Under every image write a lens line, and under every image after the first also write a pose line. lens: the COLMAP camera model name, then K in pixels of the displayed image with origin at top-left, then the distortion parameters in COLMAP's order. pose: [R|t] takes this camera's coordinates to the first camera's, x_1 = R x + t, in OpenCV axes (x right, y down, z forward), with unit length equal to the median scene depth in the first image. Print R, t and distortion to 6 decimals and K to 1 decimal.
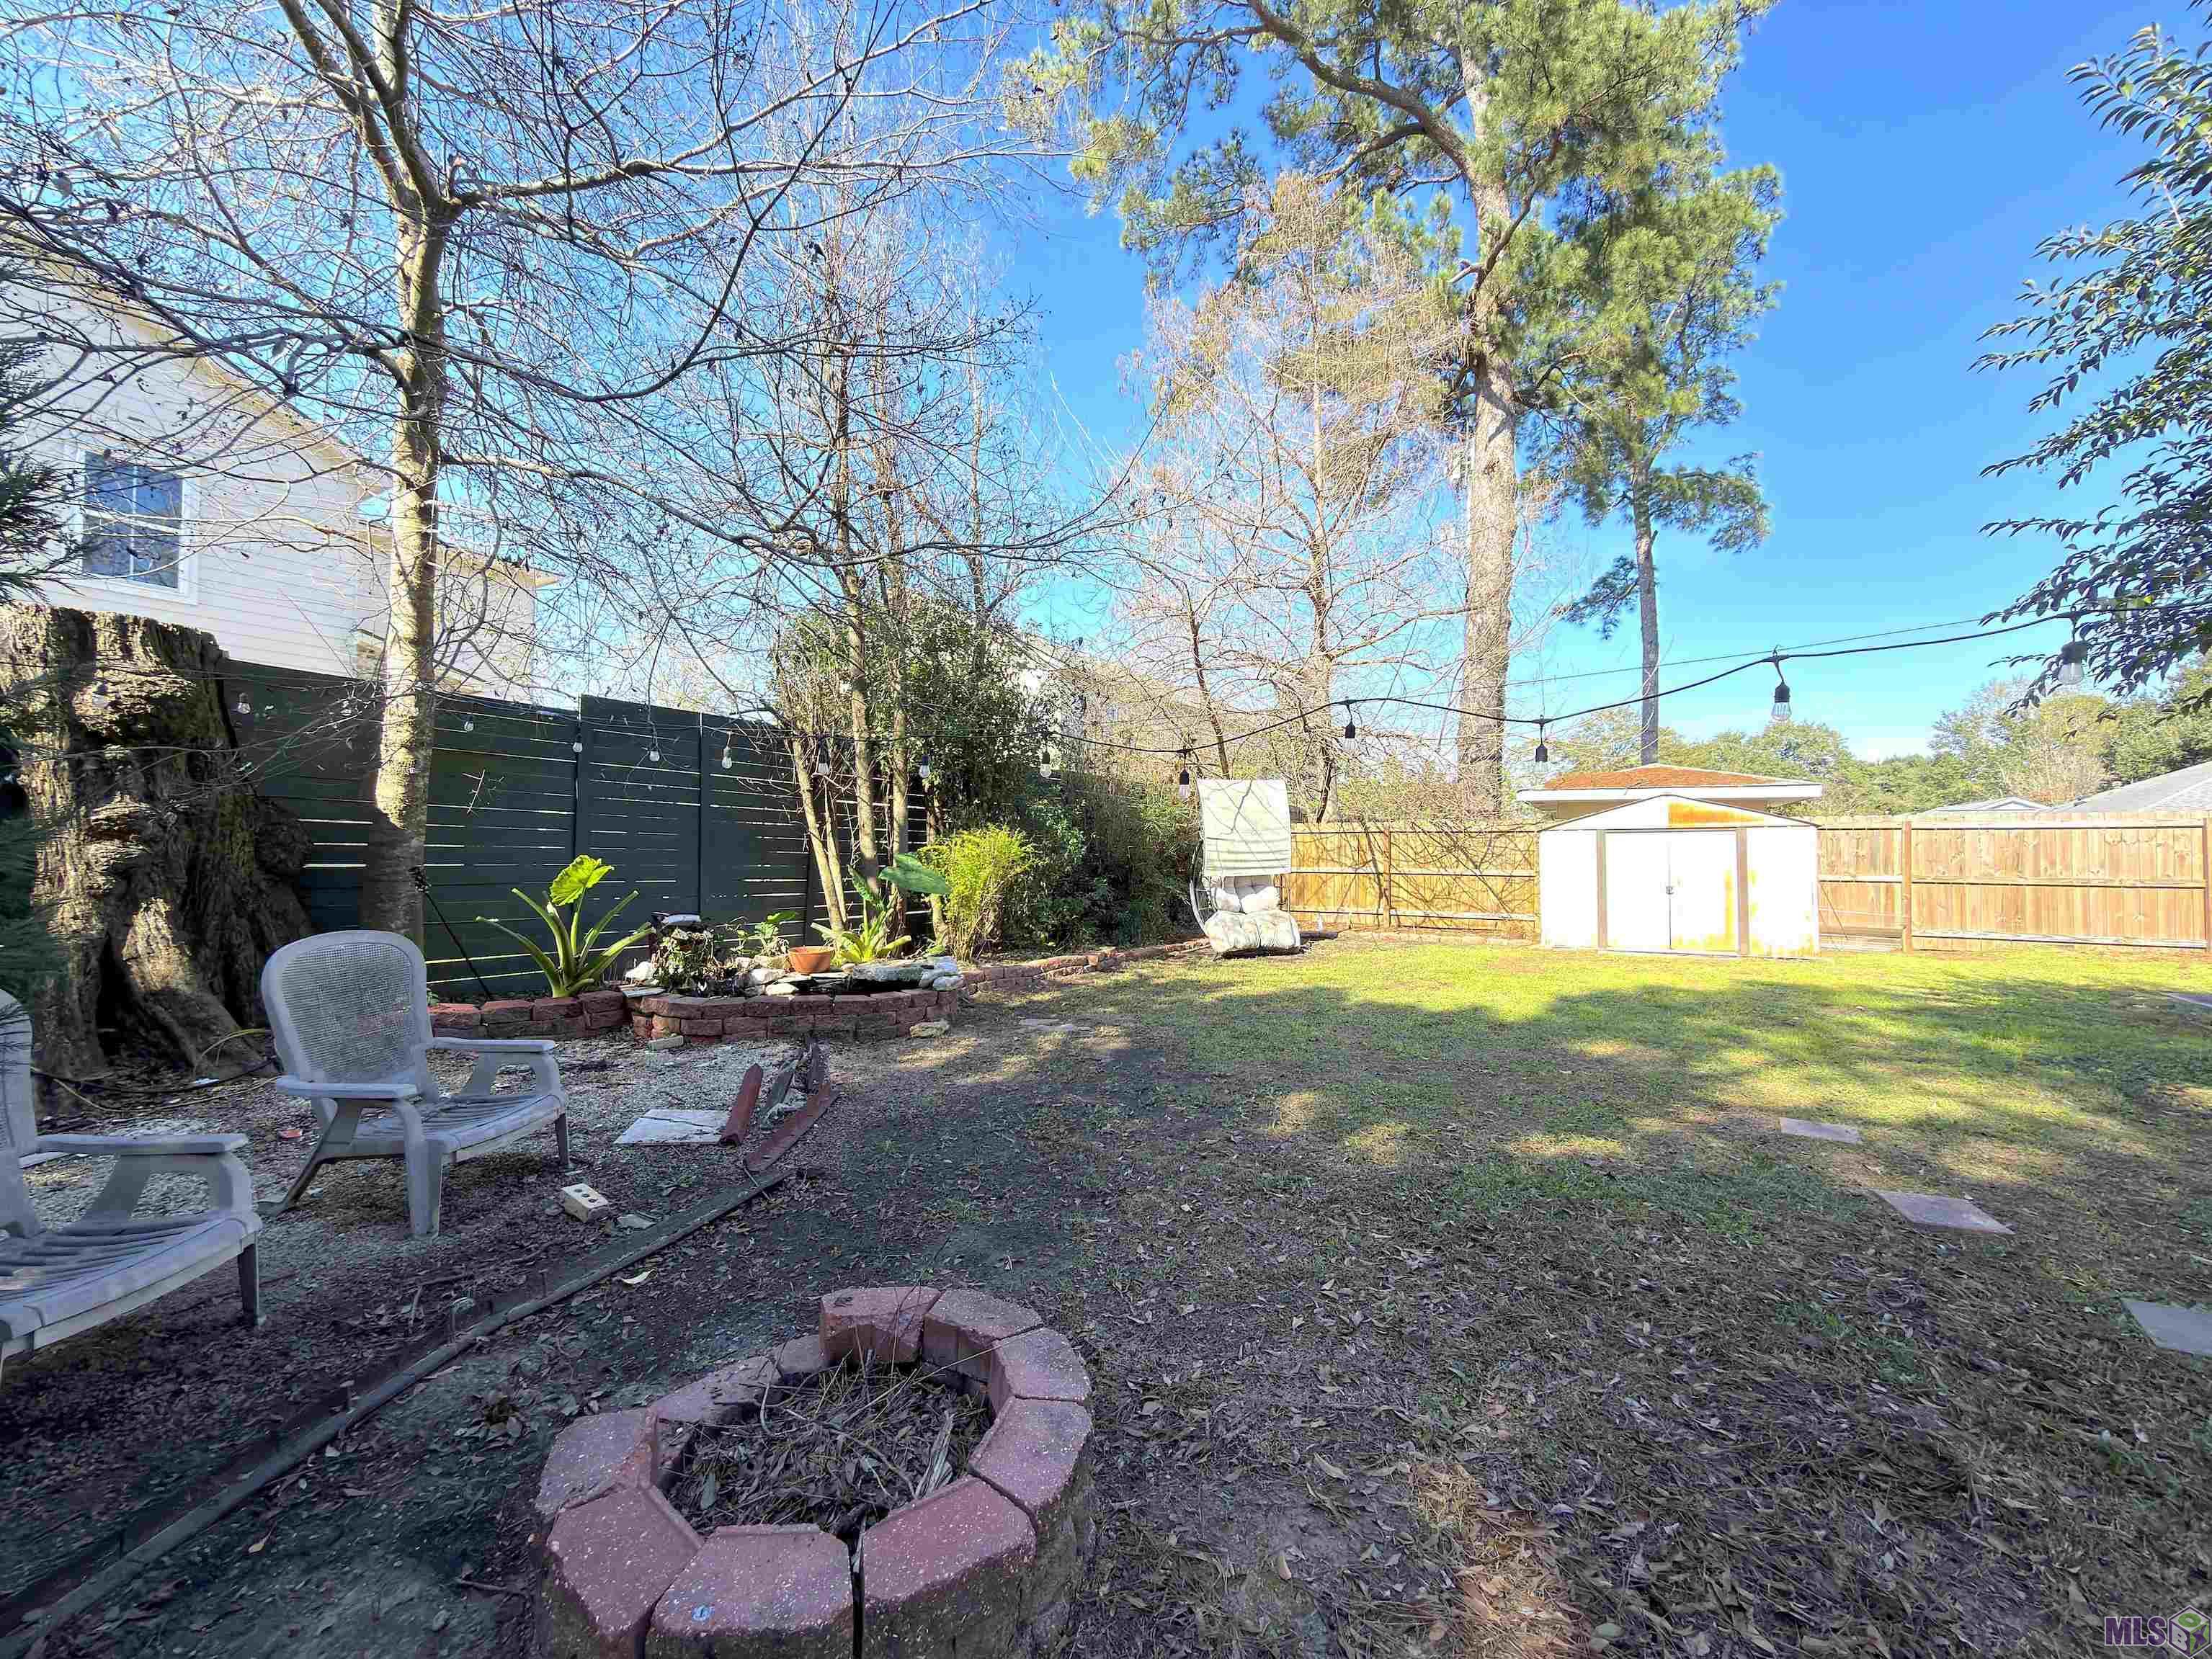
lens RADIAL K [[882.2, 0, 1106.0], [0, 882.2, 829.5], [0, 0, 1]] dist [0.004437, 0.000221]
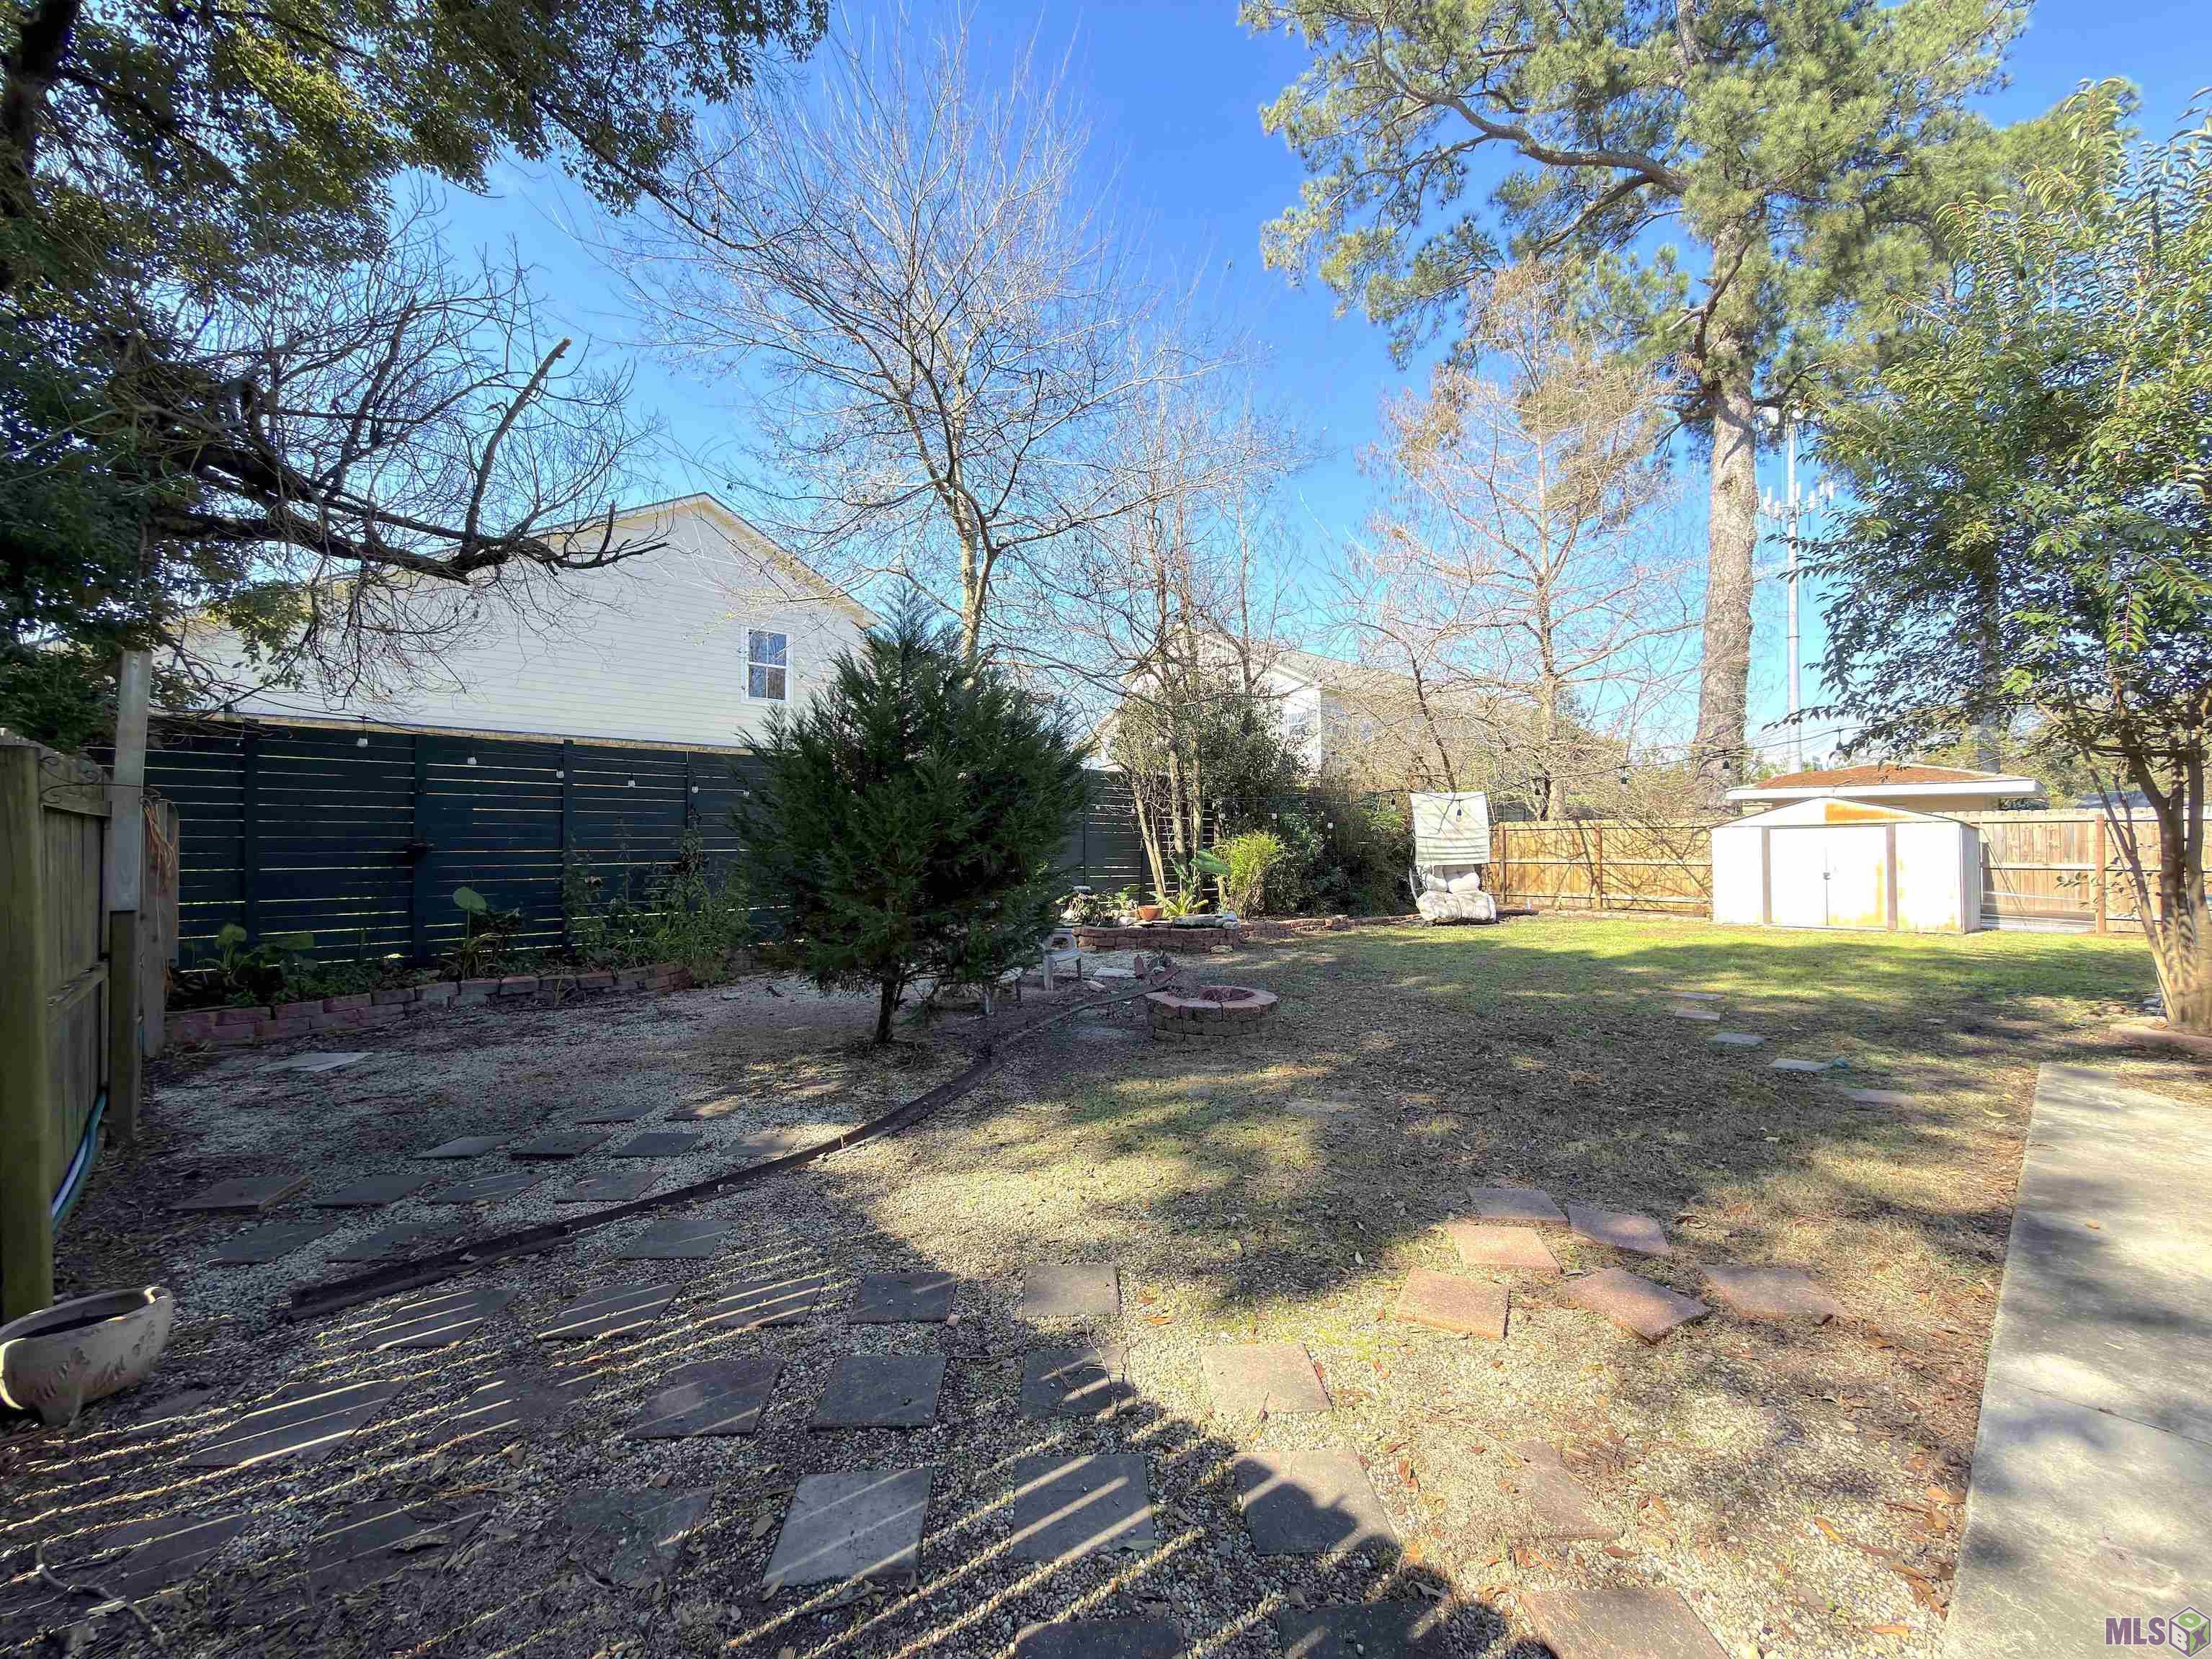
lens RADIAL K [[889.7, 0, 1106.0], [0, 889.7, 829.5], [0, 0, 1]] dist [0.002729, 0.000307]
pose [[0.953408, -0.013097, -0.301399, 0.082139], [0.015289, 0.999871, 0.004916, -0.018319], [0.301296, -0.009295, 0.953485, -0.526487]]
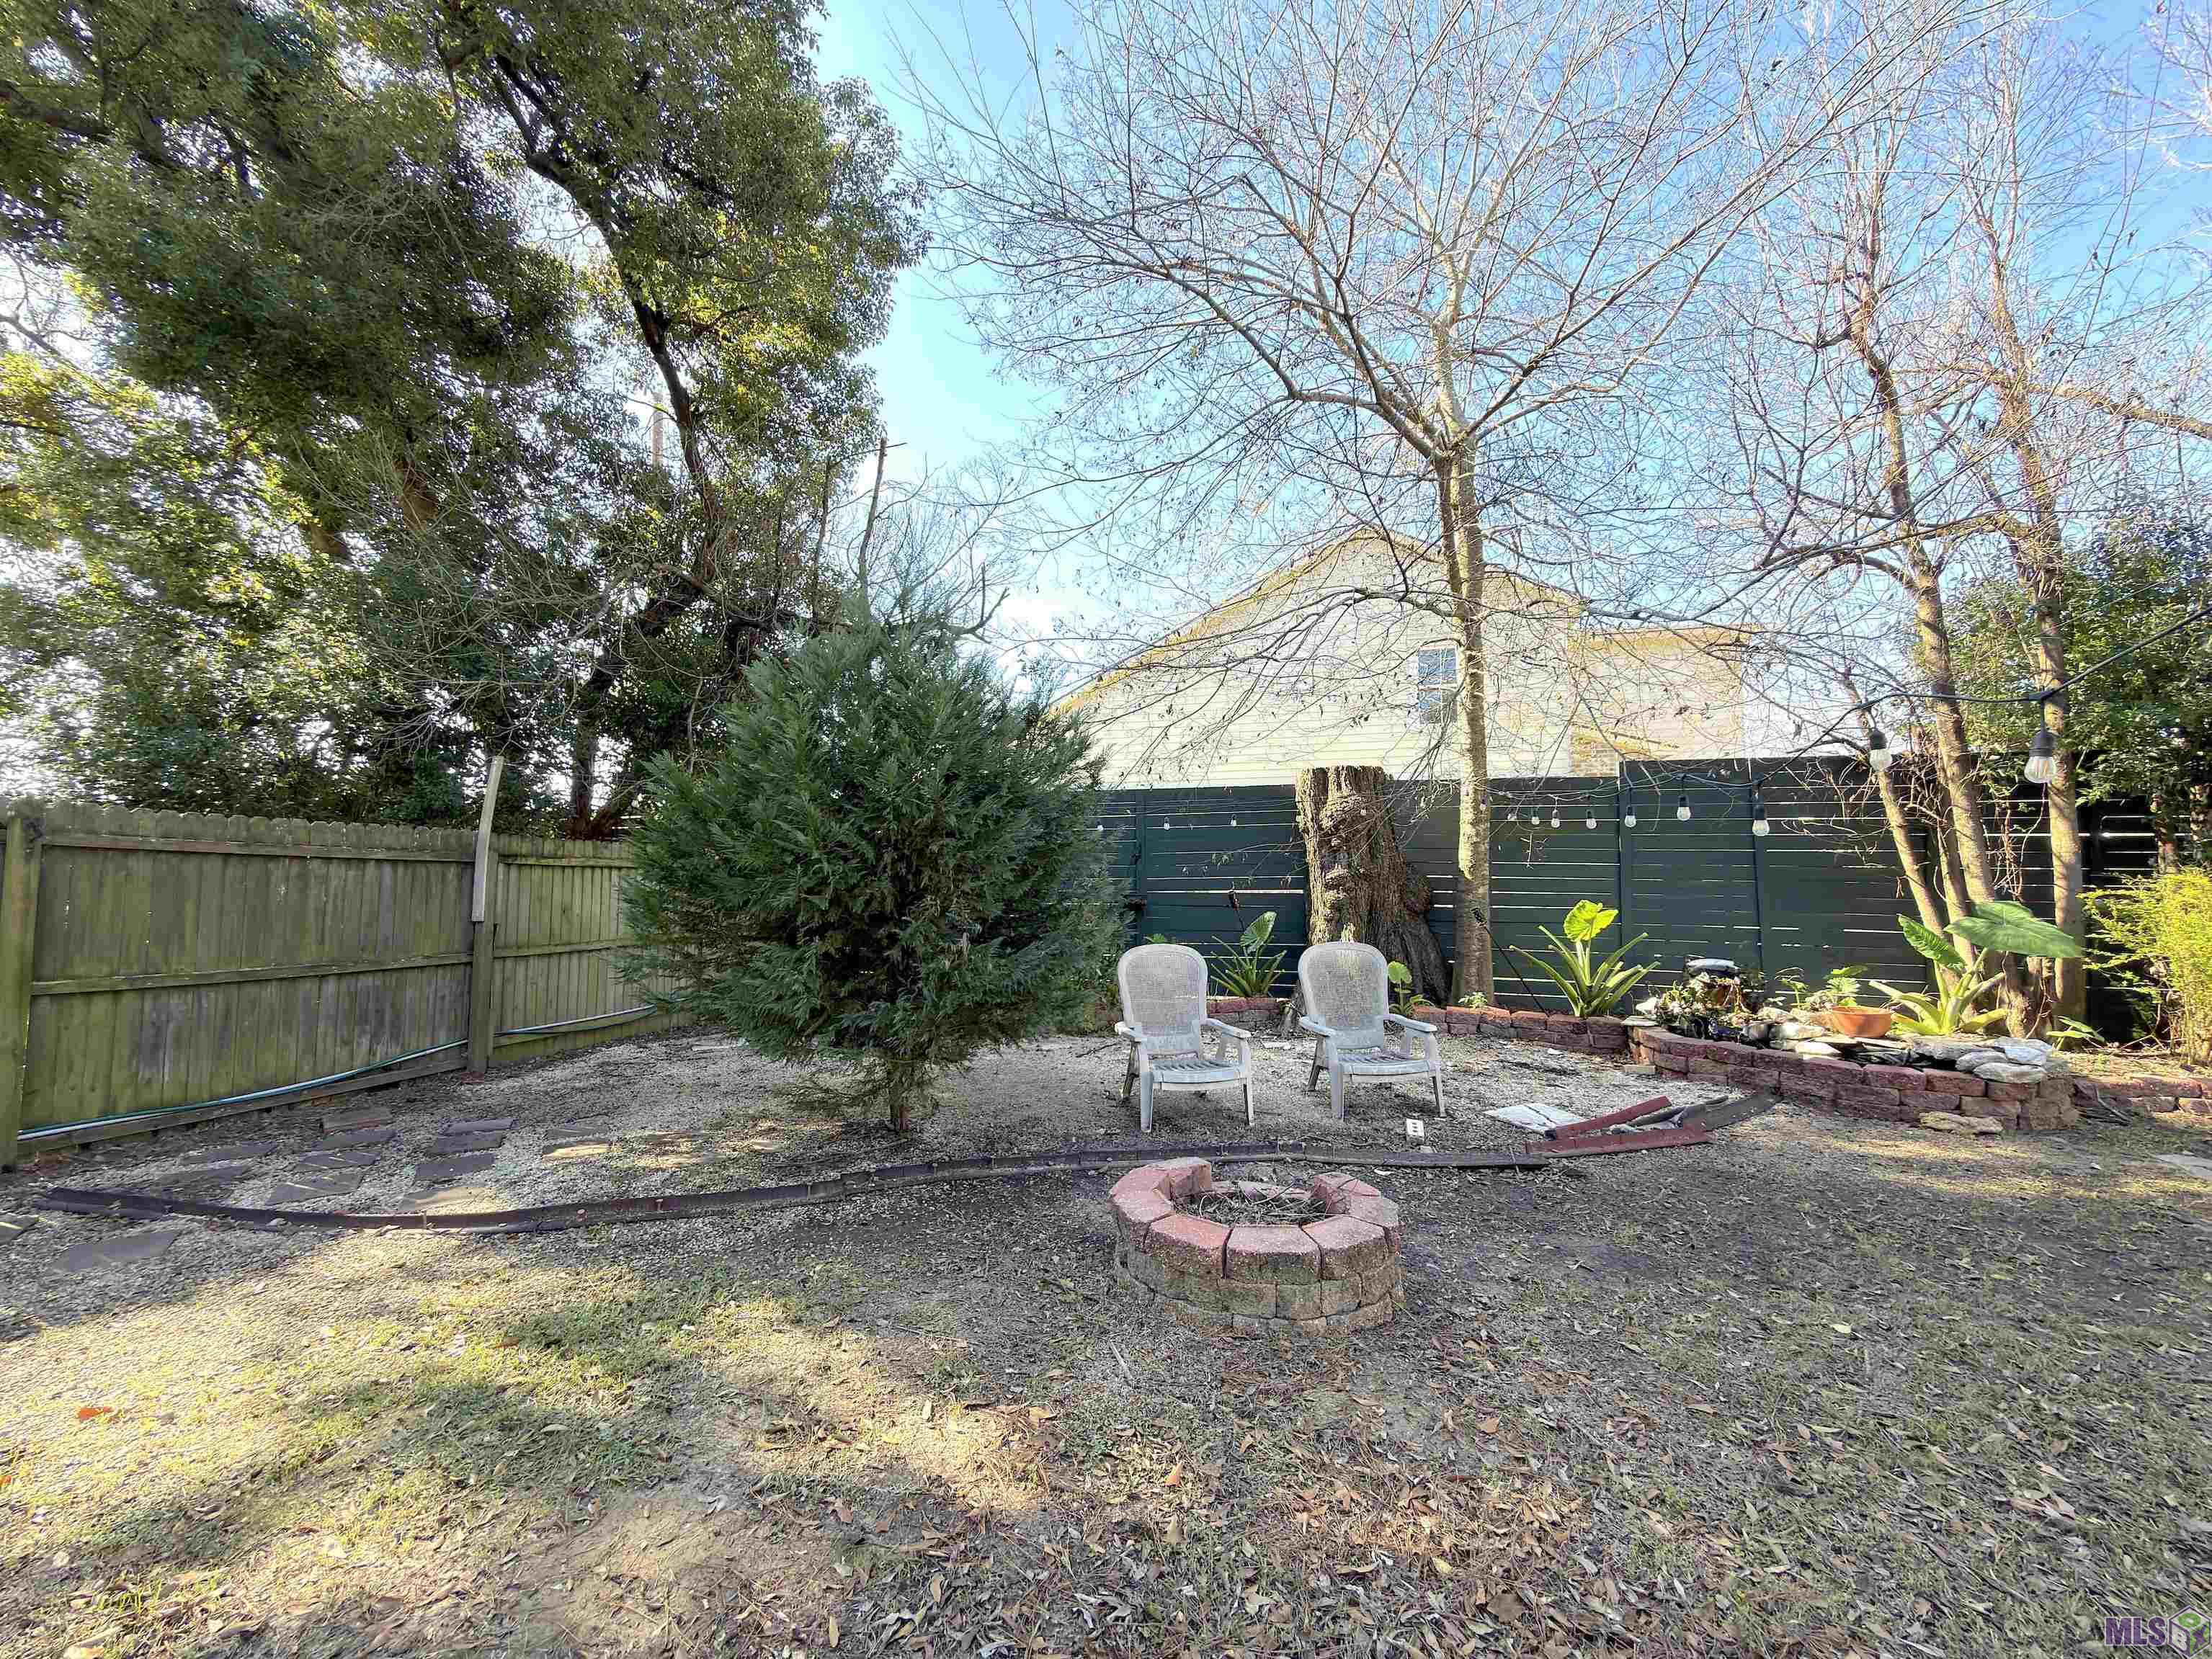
lens RADIAL K [[889.7, 0, 1106.0], [0, 889.7, 829.5], [0, 0, 1]] dist [0.002729, 0.000307]
pose [[0.244891, -0.070831, -0.966960, 0.277301], [0.020961, 0.997482, -0.067758, 0.001113], [0.969324, -0.003676, 0.245759, 0.045724]]
